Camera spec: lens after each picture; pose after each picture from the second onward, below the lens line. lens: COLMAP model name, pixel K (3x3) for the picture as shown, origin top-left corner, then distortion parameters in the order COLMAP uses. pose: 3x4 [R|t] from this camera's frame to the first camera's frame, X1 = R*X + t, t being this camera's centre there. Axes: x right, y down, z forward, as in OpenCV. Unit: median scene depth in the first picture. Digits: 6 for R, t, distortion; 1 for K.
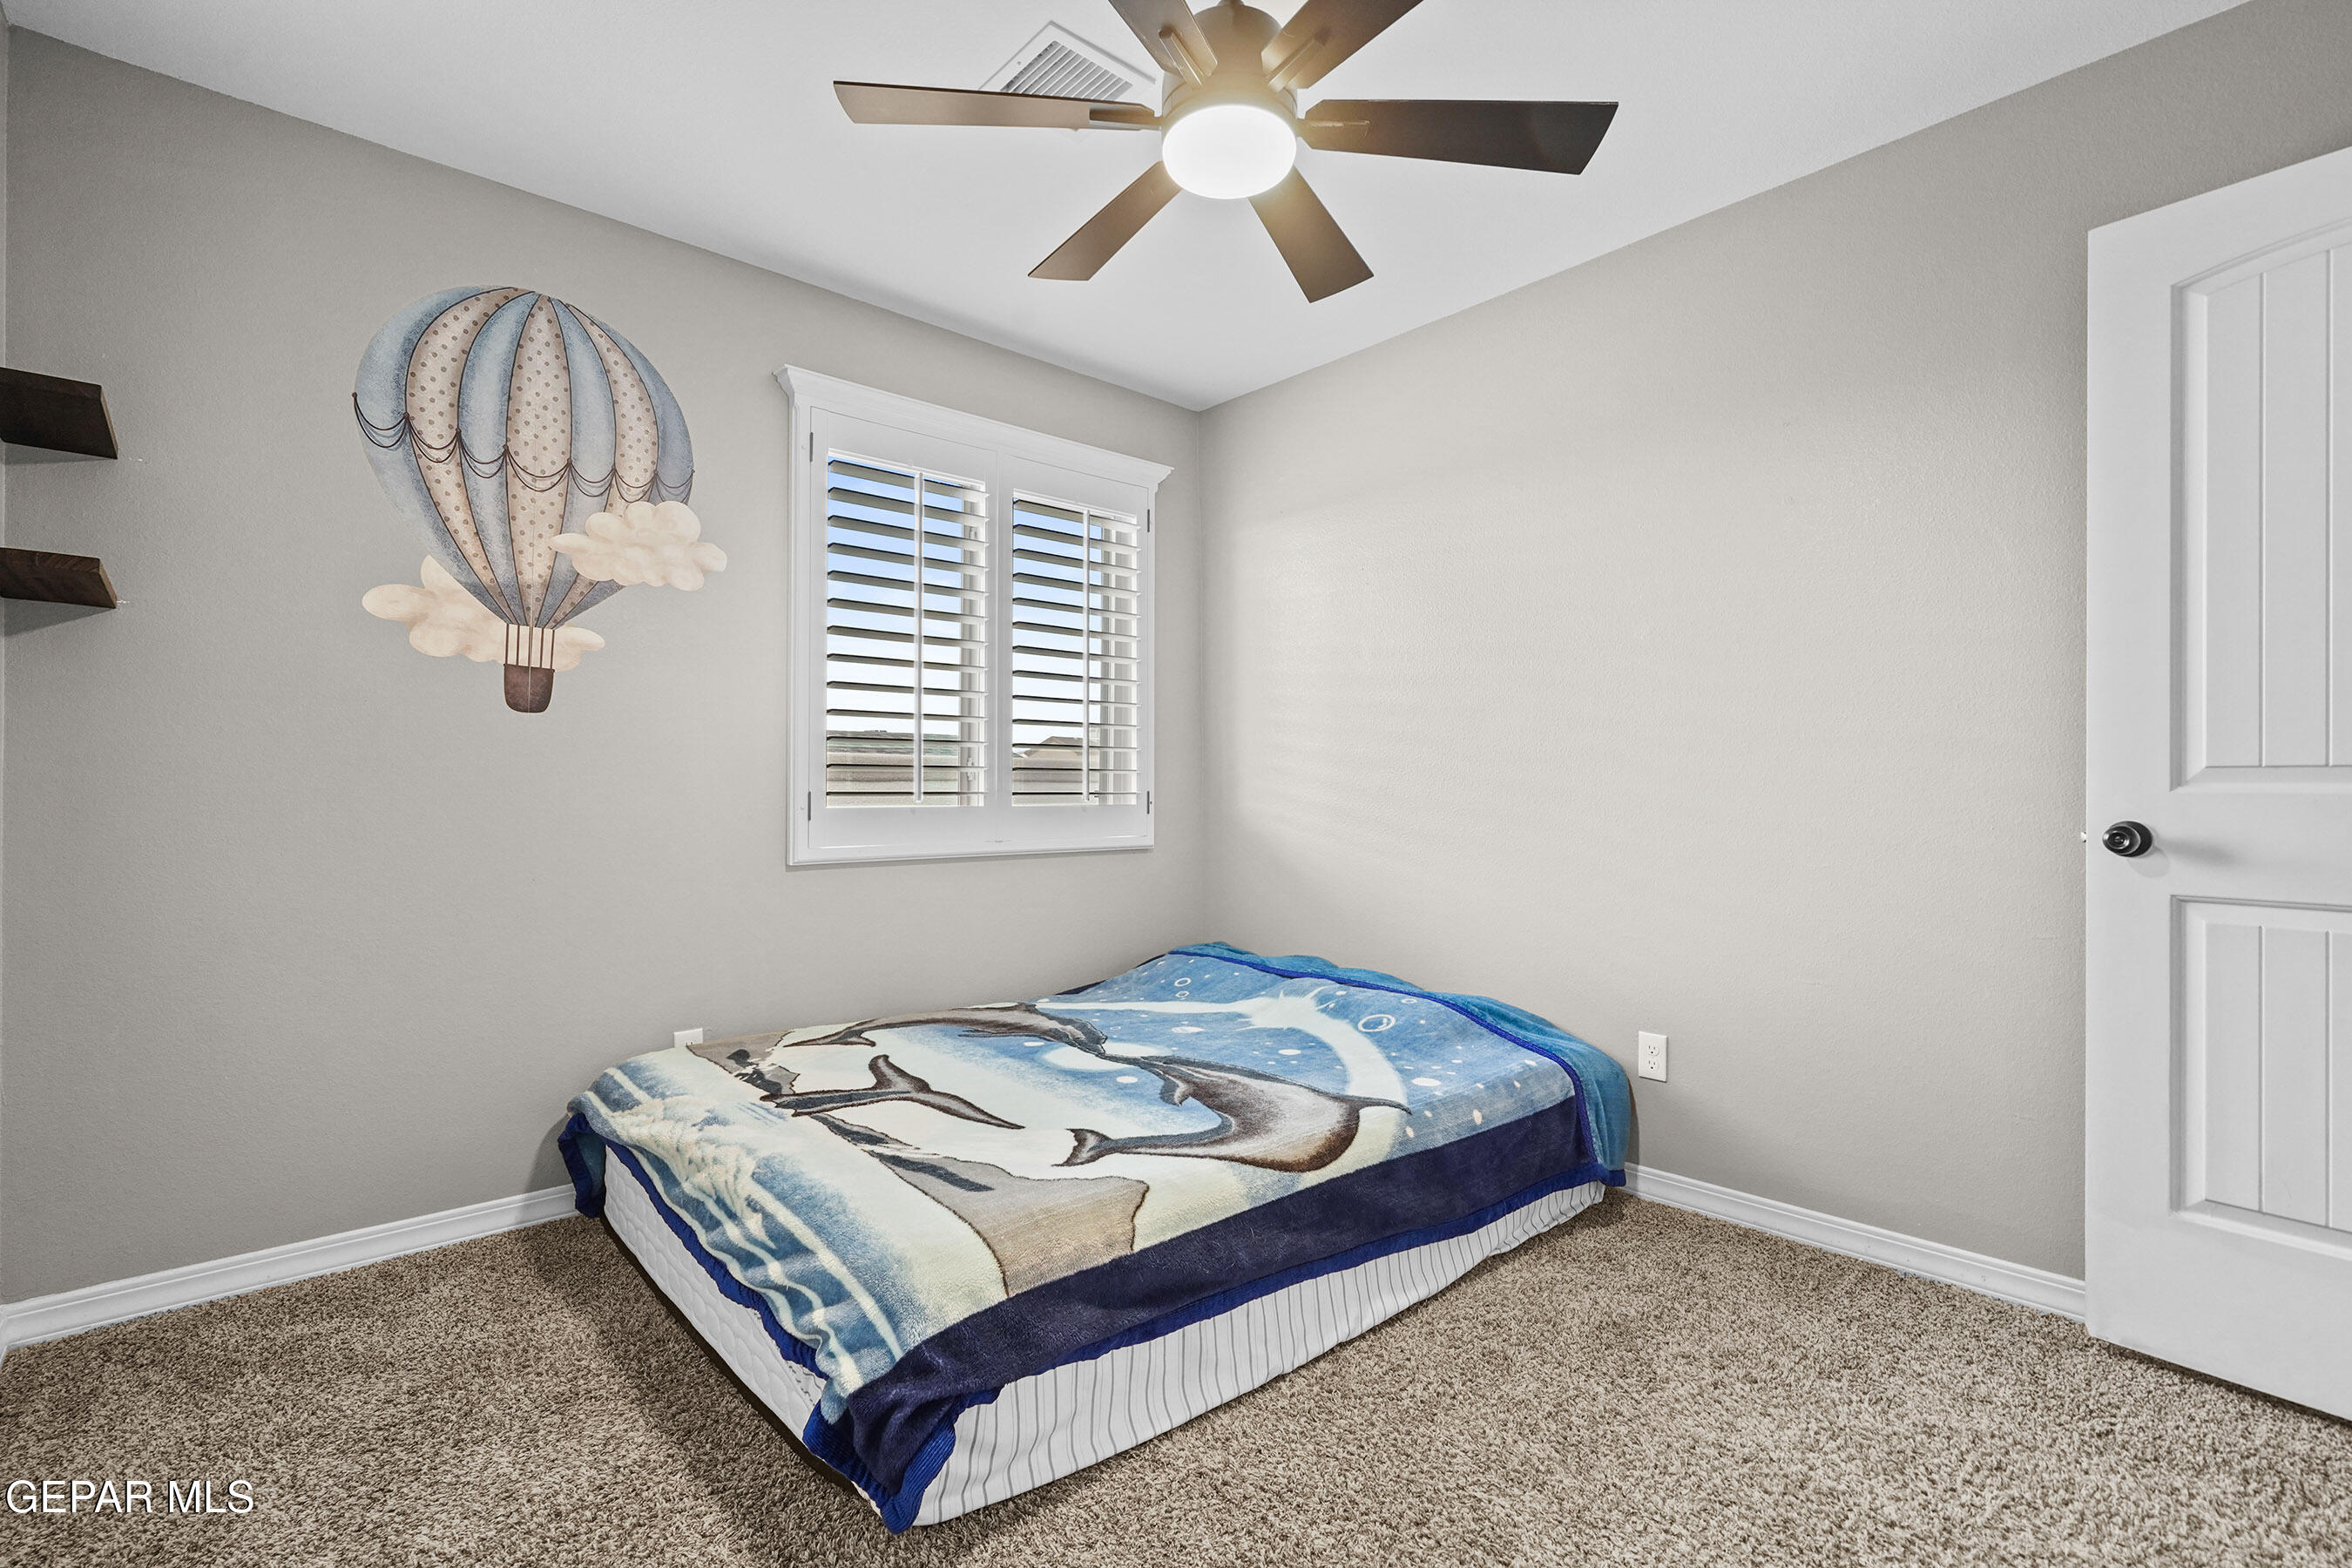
lens RADIAL K [[1085.3, 0, 1169.0], [0, 1085.3, 769.1], [0, 0, 1]] dist [0.003620, 0.000520]
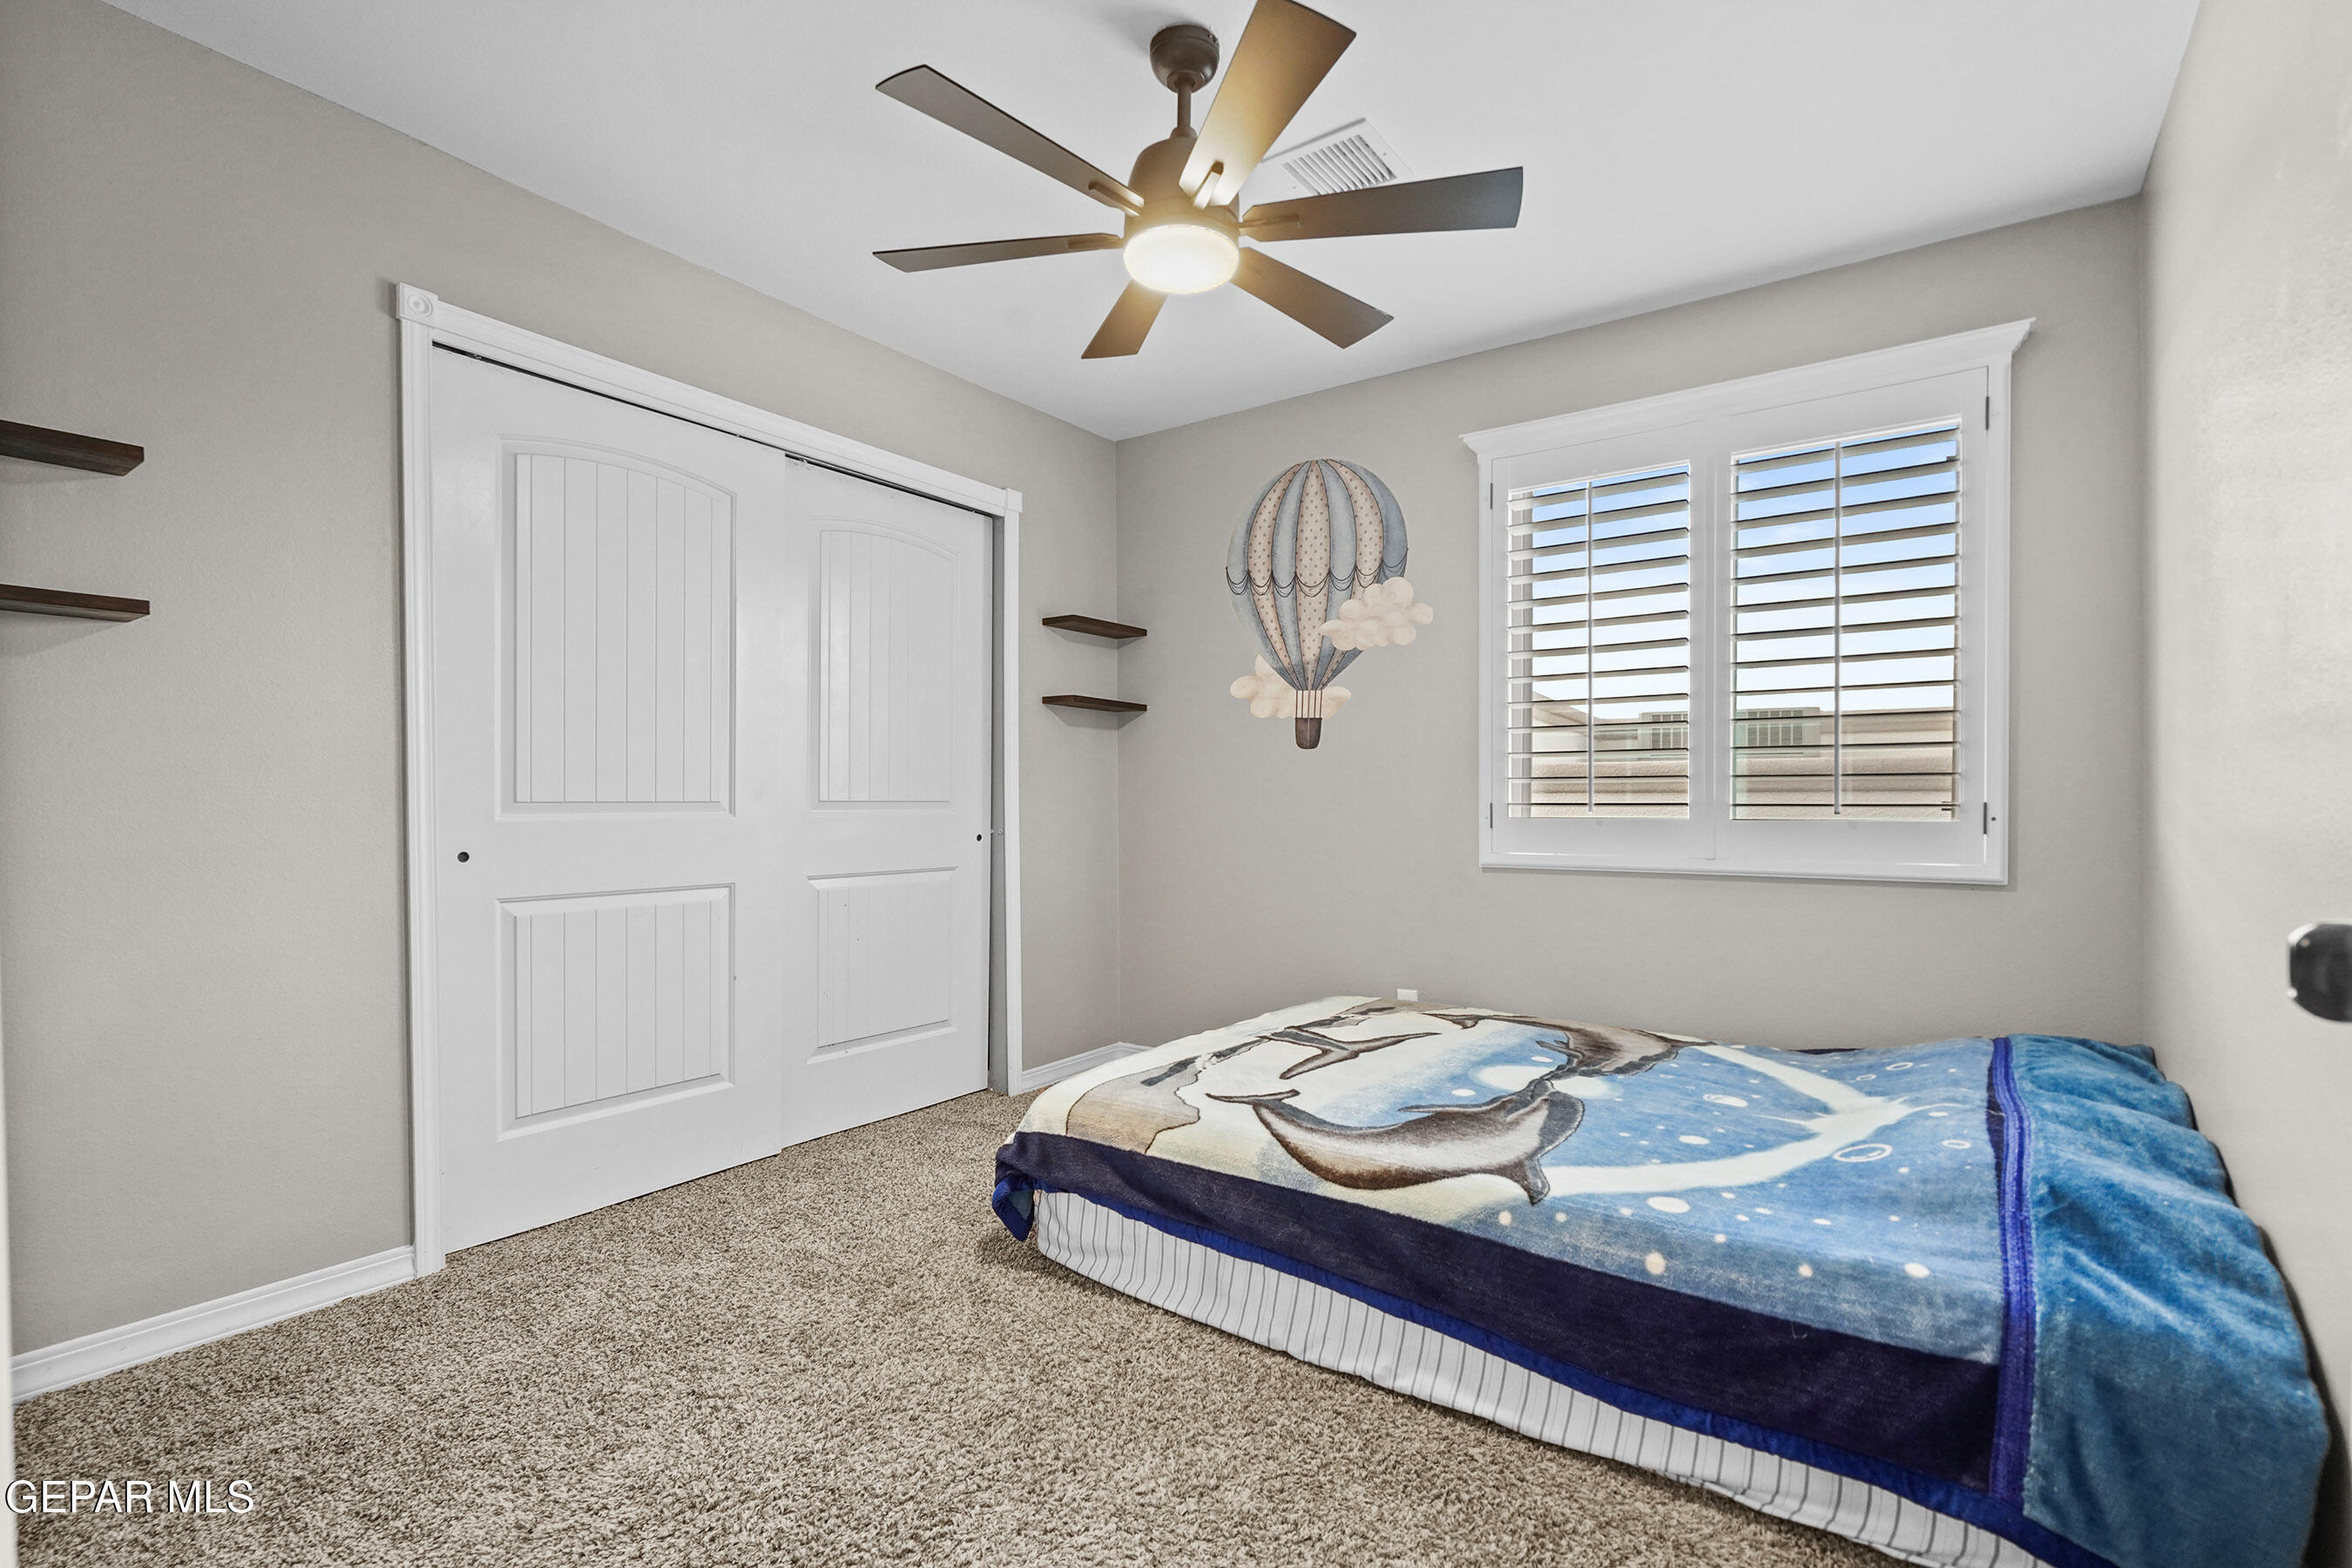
lens RADIAL K [[1085.3, 0, 1151.2], [0, 1085.3, 804.5], [0, 0, 1]] dist [0.003620, 0.000520]
pose [[0.209542, 0.000915, -0.977799, 0.830729], [0.018917, 0.999809, 0.004990, 0.012435], [0.977617, -0.019543, 0.209485, 0.495723]]
